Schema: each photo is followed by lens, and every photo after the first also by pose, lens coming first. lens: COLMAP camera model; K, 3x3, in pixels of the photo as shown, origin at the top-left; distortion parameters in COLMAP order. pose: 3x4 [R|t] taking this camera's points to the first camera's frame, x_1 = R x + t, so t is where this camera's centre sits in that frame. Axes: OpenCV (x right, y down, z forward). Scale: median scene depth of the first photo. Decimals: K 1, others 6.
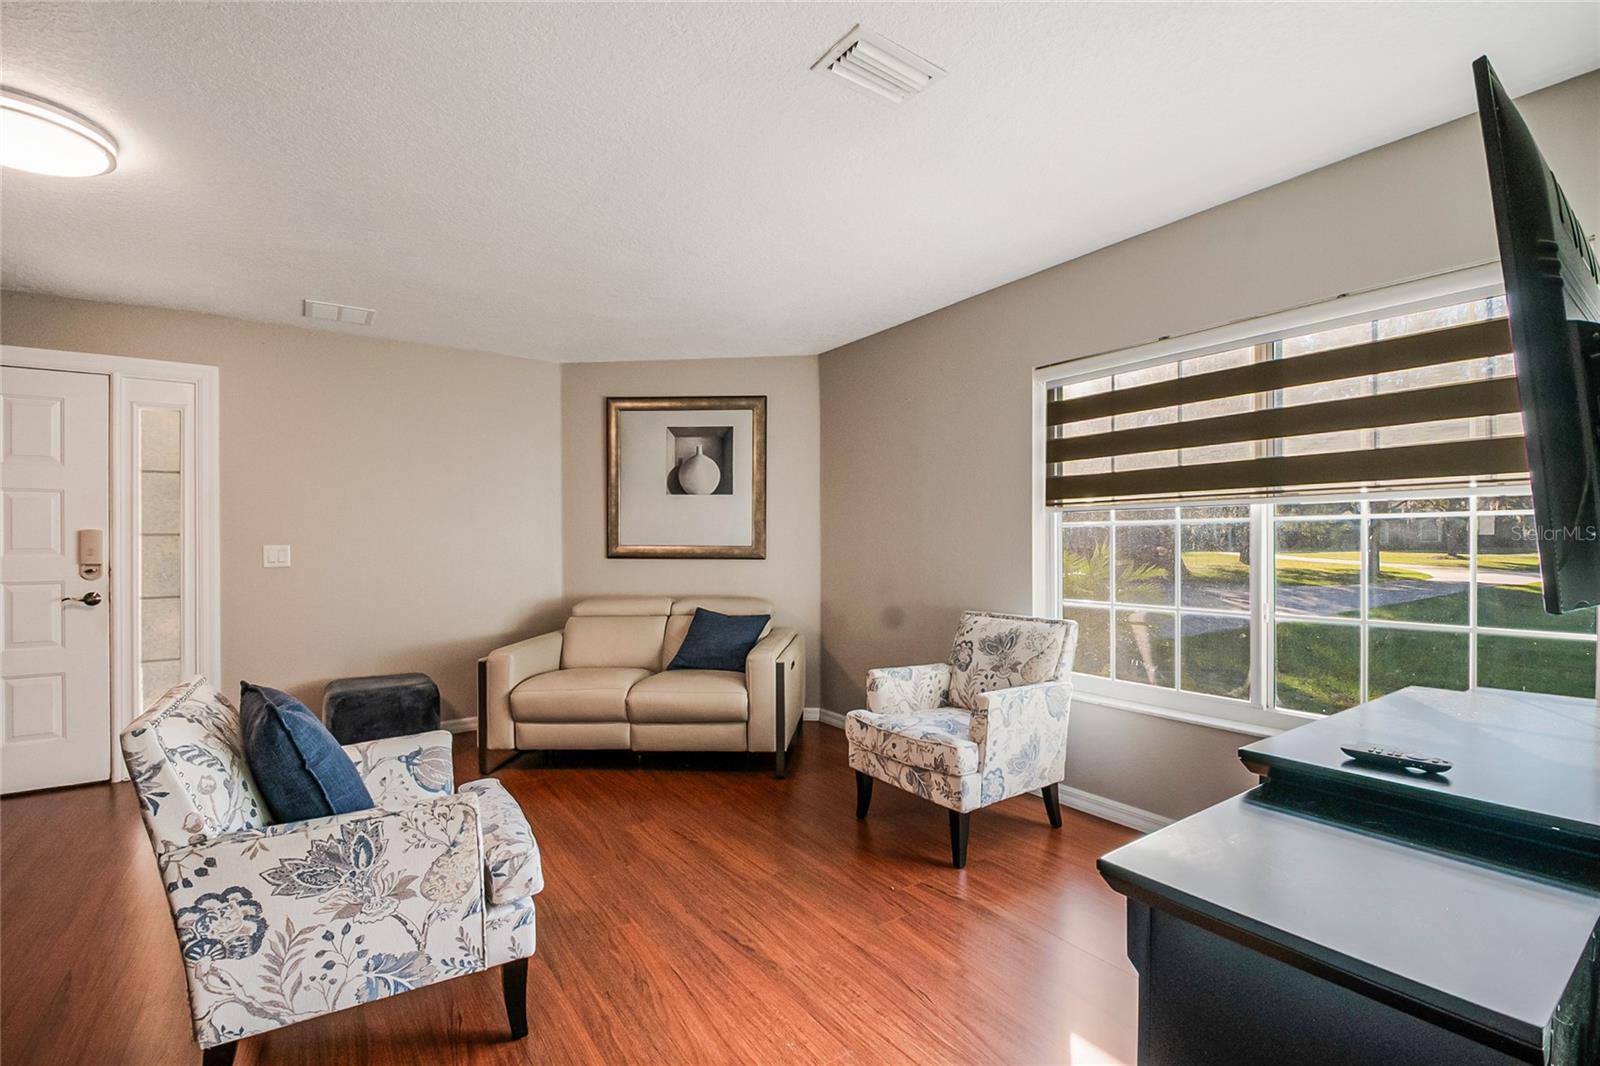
lens RADIAL K [[705.9, 0, 805.1], [0, 705.9, 537.5], [0, 0, 1]] dist [0.004974, -0.000111]
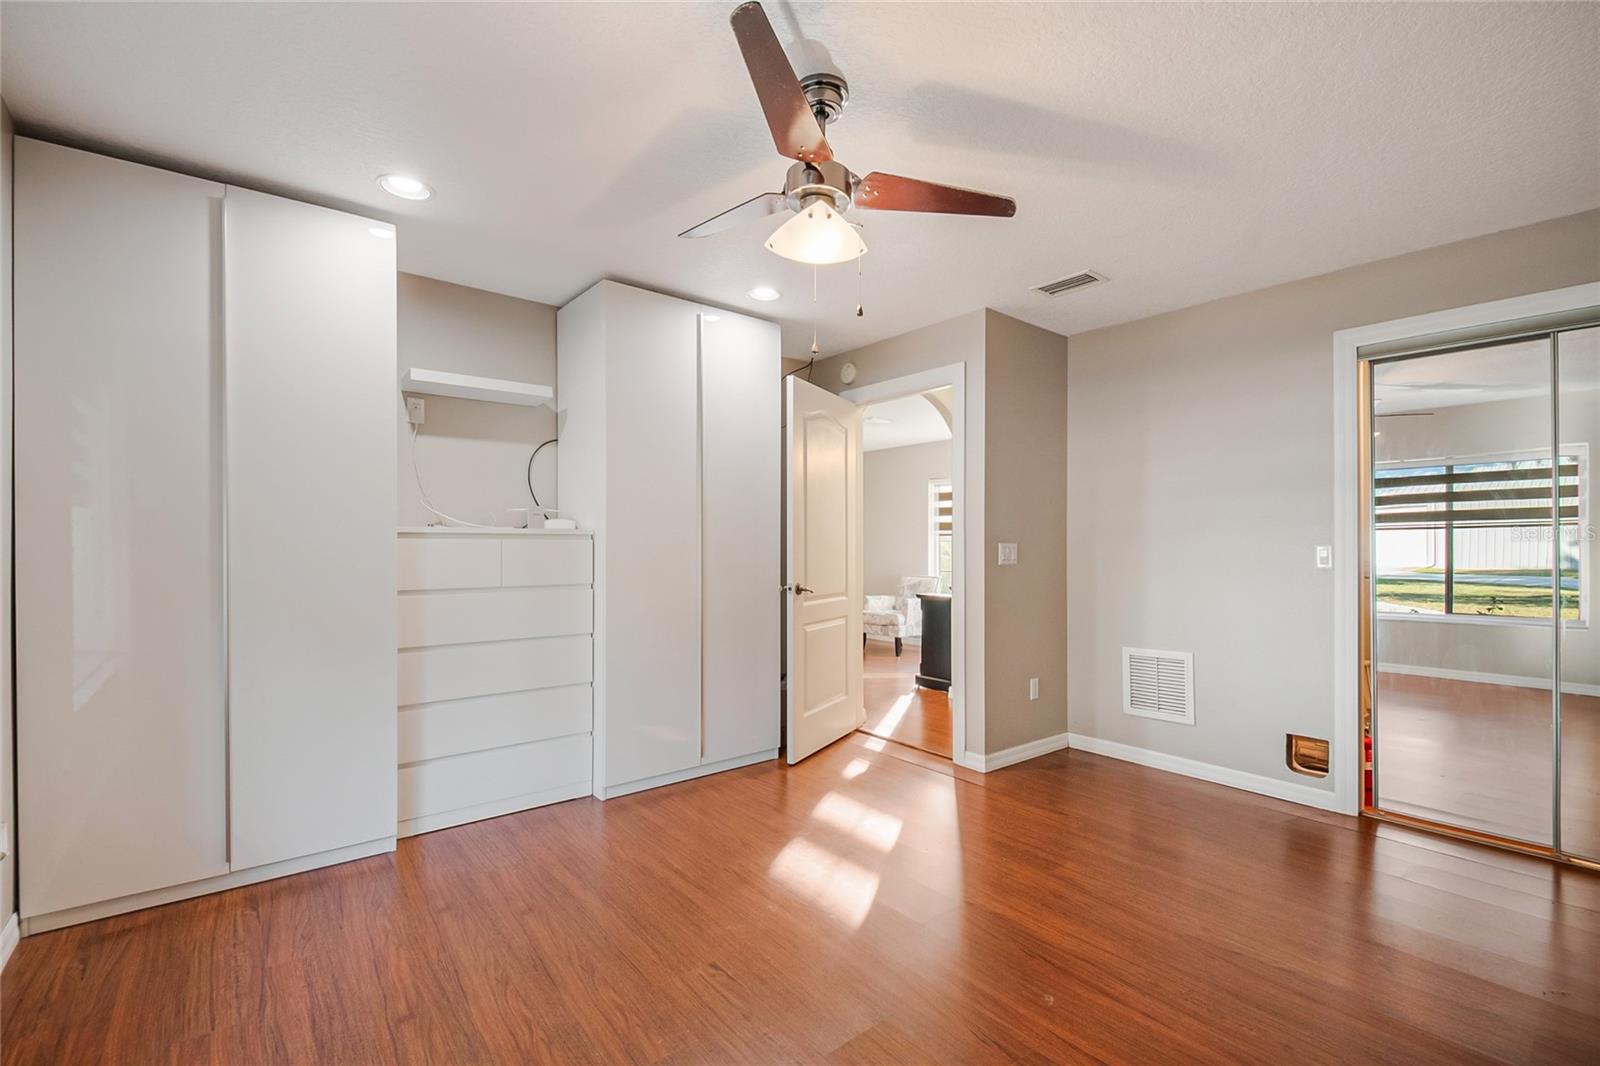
lens RADIAL K [[705.9, 0, 796.2], [0, 705.9, 539.4], [0, 0, 1]] dist [0.004974, -0.000111]
pose [[0.998031, 0.019007, 0.059775, -0.326377], [-0.019094, 0.999817, 0.000889, -0.017269], [-0.059747, -0.002029, 0.998211, -1.603177]]
